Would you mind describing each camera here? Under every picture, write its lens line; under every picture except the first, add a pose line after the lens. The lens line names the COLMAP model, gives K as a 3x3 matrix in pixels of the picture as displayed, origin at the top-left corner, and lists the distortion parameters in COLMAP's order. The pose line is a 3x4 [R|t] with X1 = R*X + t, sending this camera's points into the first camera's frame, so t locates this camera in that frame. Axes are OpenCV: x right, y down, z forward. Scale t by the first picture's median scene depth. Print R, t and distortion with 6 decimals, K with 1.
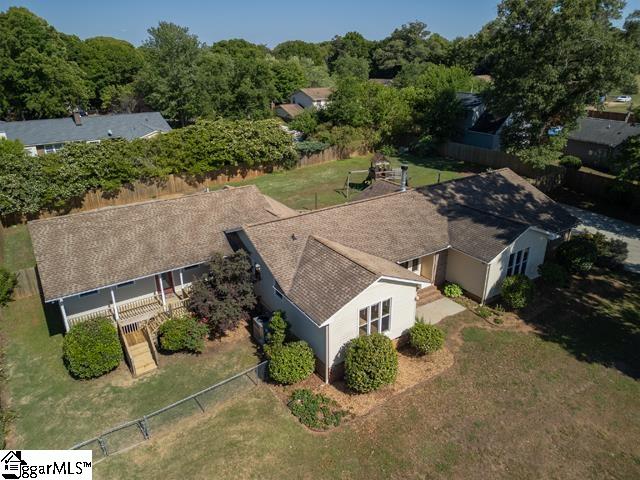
lens RADIAL K [[456.6, 0, 321.2], [0, 456.6, 240.4], [0, 0, 1]] dist [0.051123, -0.037507]
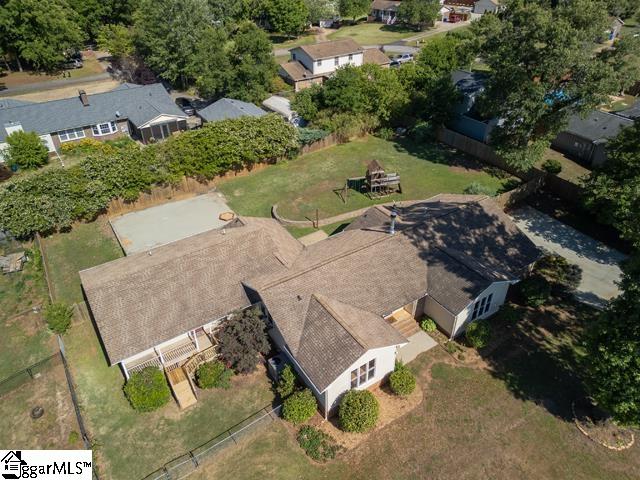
lens RADIAL K [[456.6, 0, 321.9], [0, 456.6, 242.4], [0, 0, 1]] dist [0.051123, -0.037507]
pose [[0.999993, -0.003247, -0.002050, 0.003734], [0.003593, 0.979486, 0.201479, -0.370571], [0.001354, -0.201485, 0.979491, -0.167842]]
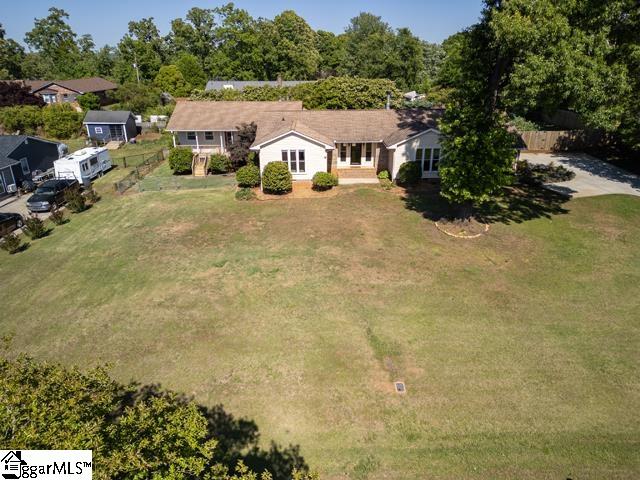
lens RADIAL K [[456.6, 0, 319.0], [0, 456.6, 237.8], [0, 0, 1]] dist [0.051123, -0.037507]
pose [[0.846809, 0.195374, -0.494716, 0.901607], [-0.198657, 0.978962, 0.046570, 0.289776], [0.493407, 0.058843, 0.867806, -0.352690]]
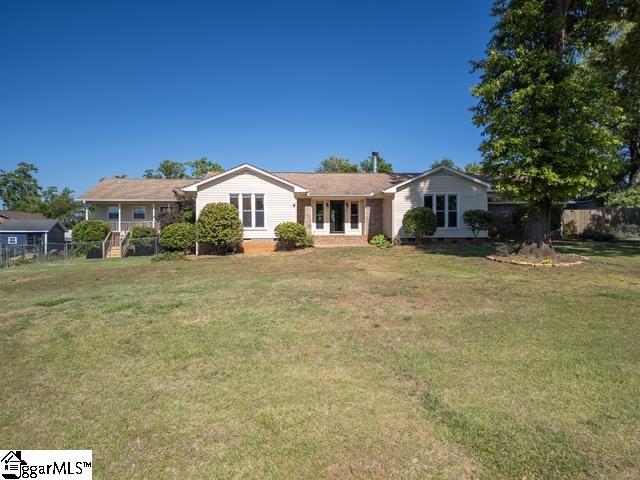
lens RADIAL K [[456.6, 0, 320.3], [0, 456.6, 228.8], [0, 0, 1]] dist [0.051123, -0.037507]
pose [[0.878379, -0.006911, -0.477916, 0.681915], [-0.181227, 0.920418, -0.346393, 0.475622], [0.442276, 0.390875, 0.807223, 0.128561]]
